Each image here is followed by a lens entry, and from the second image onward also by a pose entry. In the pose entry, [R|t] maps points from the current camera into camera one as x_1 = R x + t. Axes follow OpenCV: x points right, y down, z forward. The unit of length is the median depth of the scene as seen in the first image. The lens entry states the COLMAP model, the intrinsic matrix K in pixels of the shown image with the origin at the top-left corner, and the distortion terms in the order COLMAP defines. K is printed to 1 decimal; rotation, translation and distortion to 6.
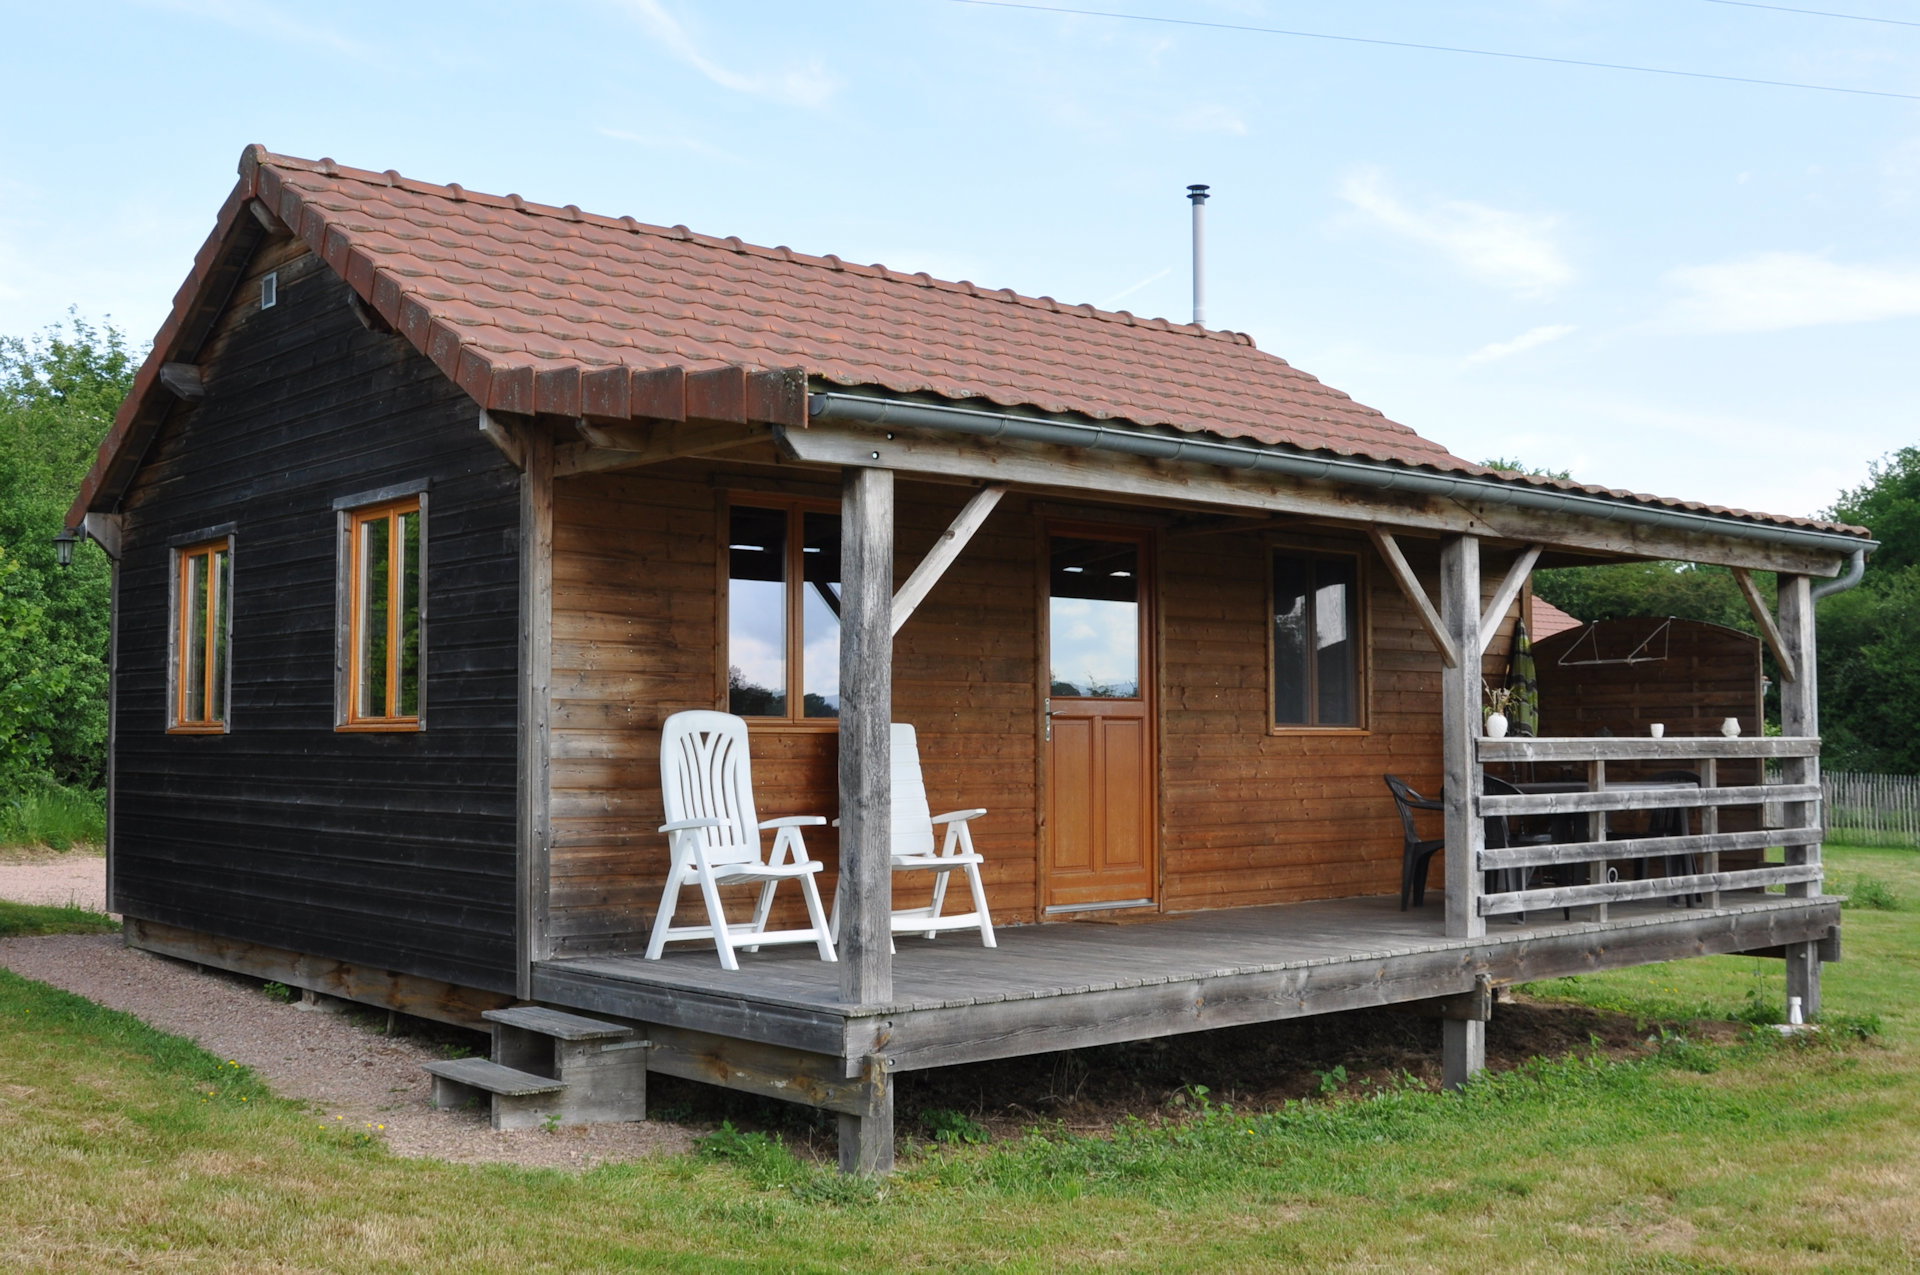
lens RADIAL K [[2008.8, 0, 960.0], [0, 2008.8, 637.5], [0, 0, 1]] dist [-0.114694, 0.012331]
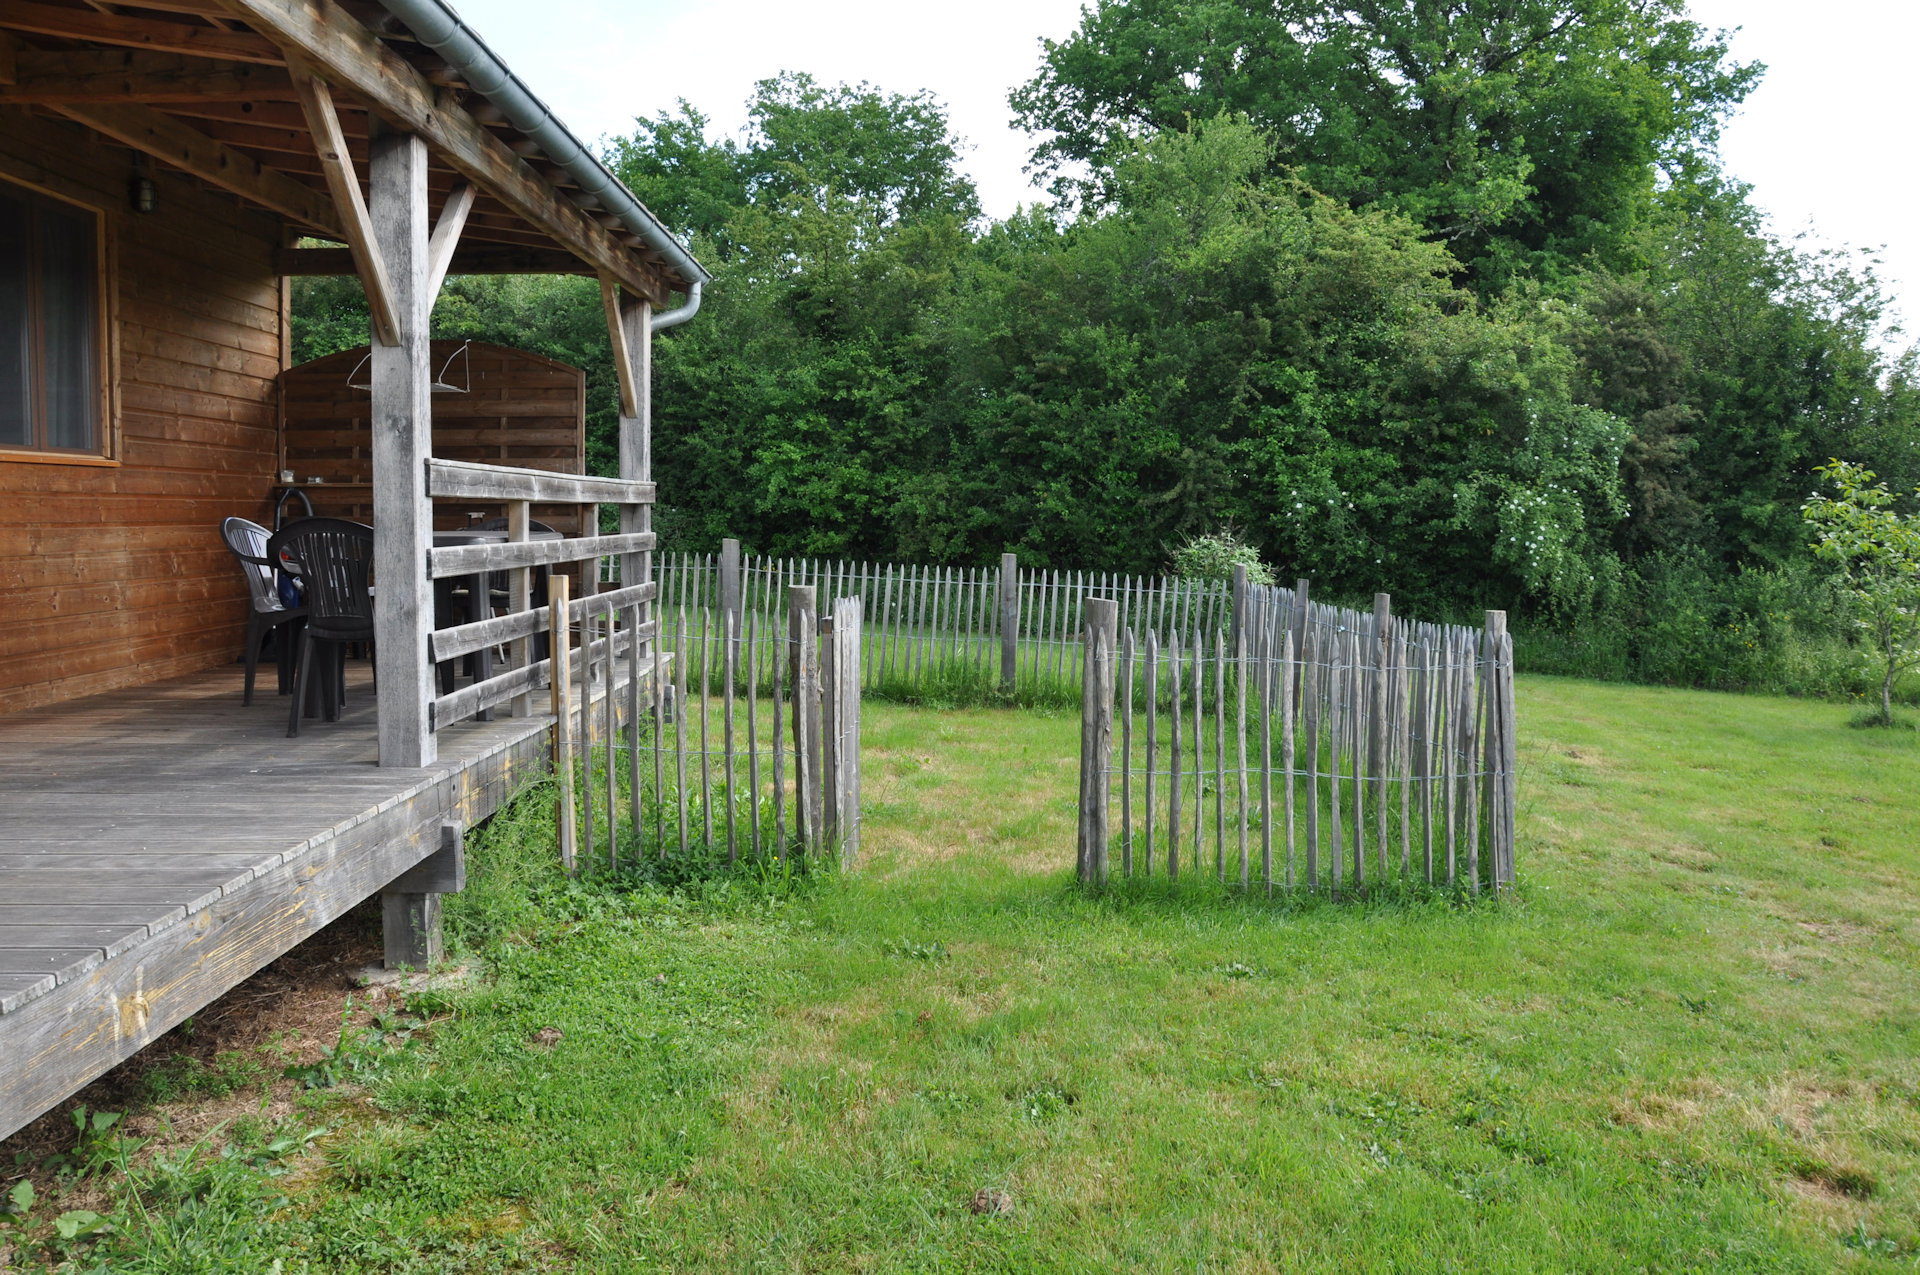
lens RADIAL K [[1523.7, 0, 955.9], [0, 1523.7, 580.7], [0, 0, 1]] dist [-0.106675, 0.003293]
pose [[0.664589, -0.025390, 0.746777, 0.009049], [-0.049134, 0.995774, 0.077582, 0.043774], [-0.745592, -0.088253, 0.660534, 0.541601]]
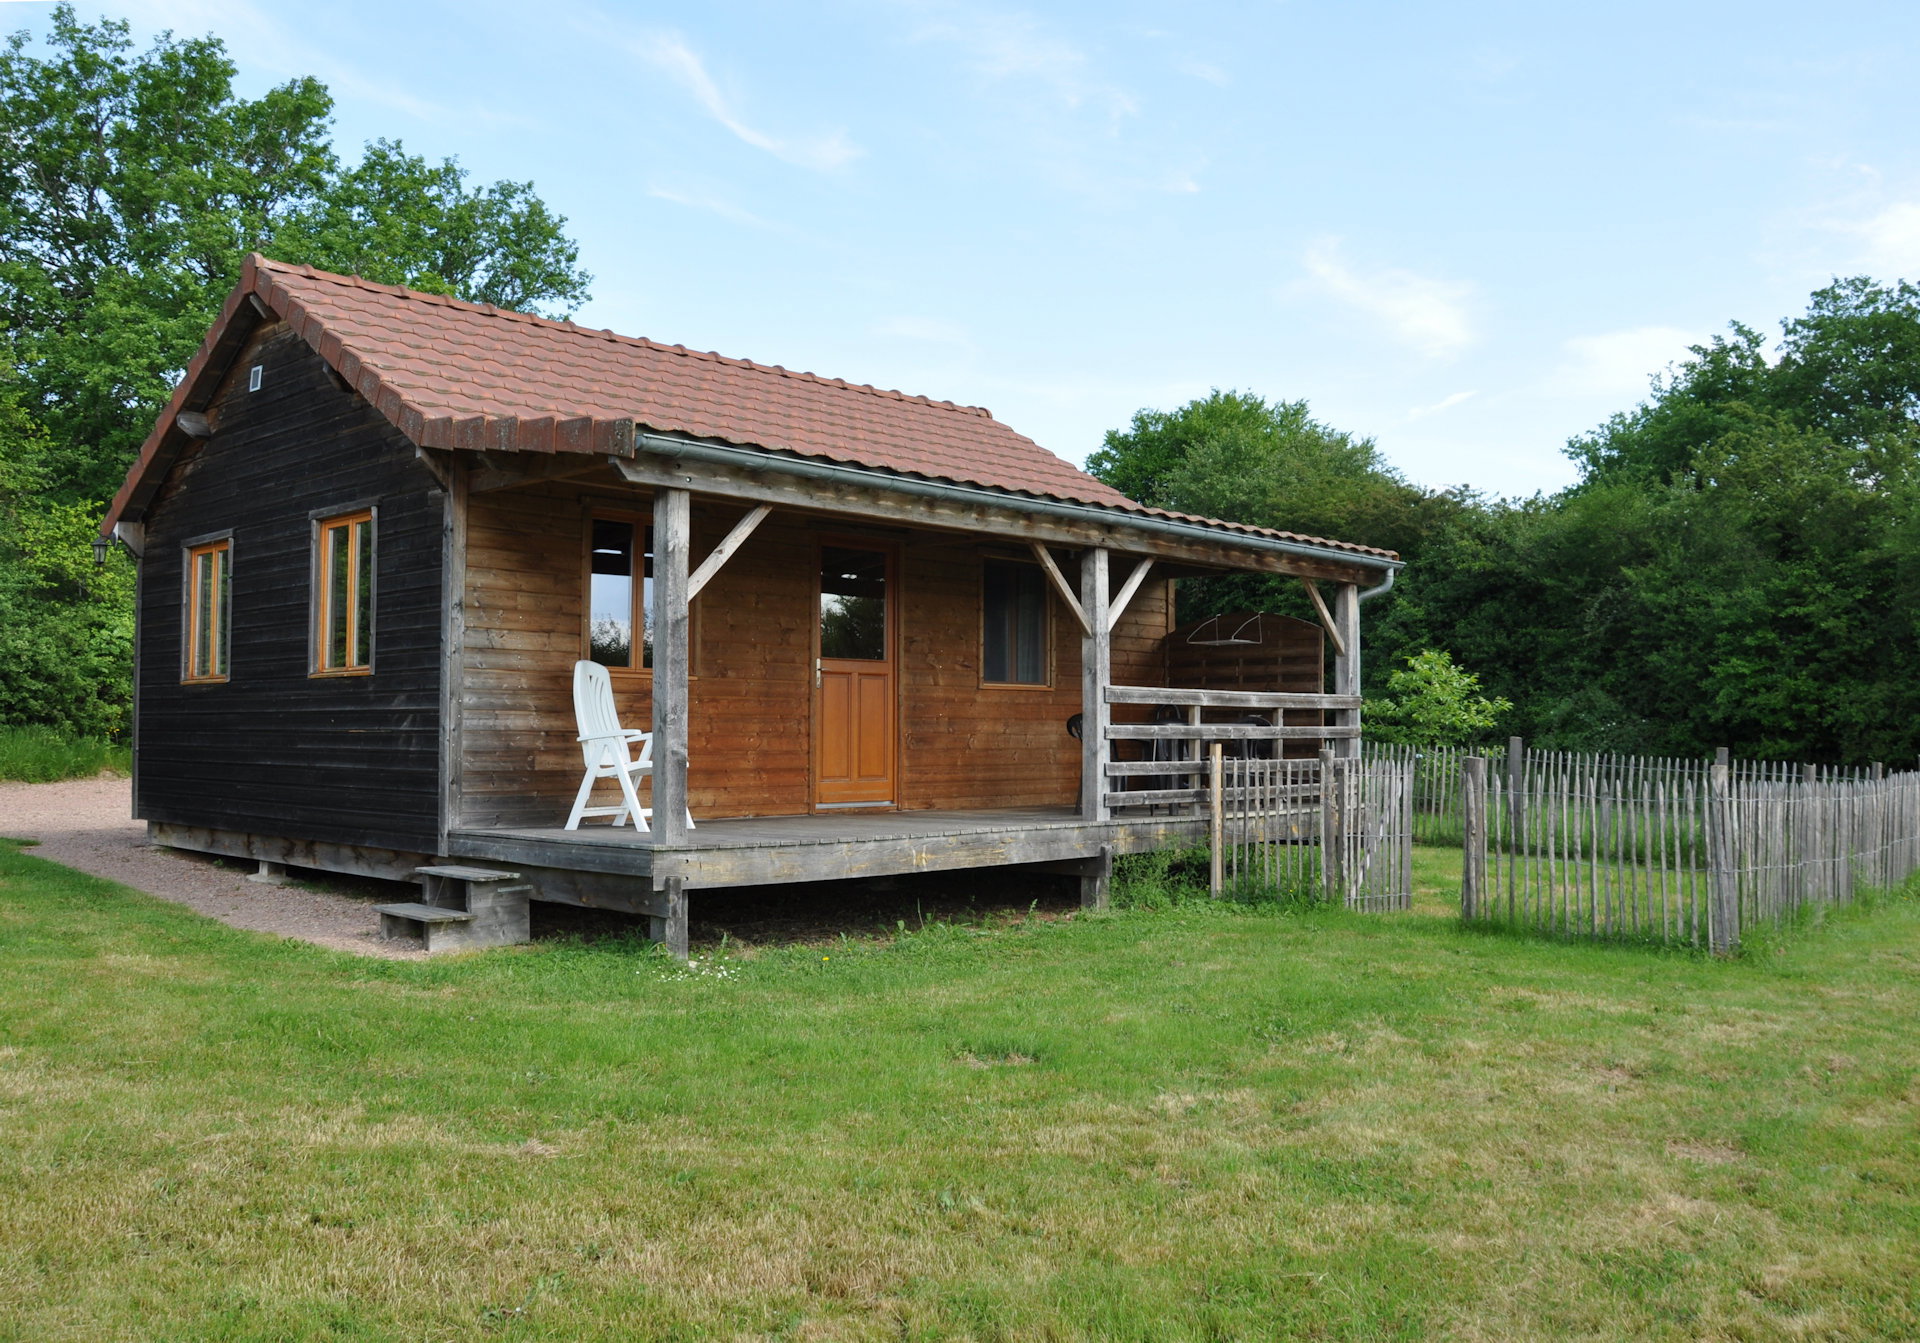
lens RADIAL K [[1560.3, 0, 960.0], [0, 1560.3, 671.5], [0, 0, 1]] dist [-0.072487, -0.002004]
pose [[0.995217, 0.010845, 0.097080, 0.040237], [-0.012600, 0.999768, 0.017479, 0.021001], [-0.096868, -0.018618, 0.995123, -0.136647]]
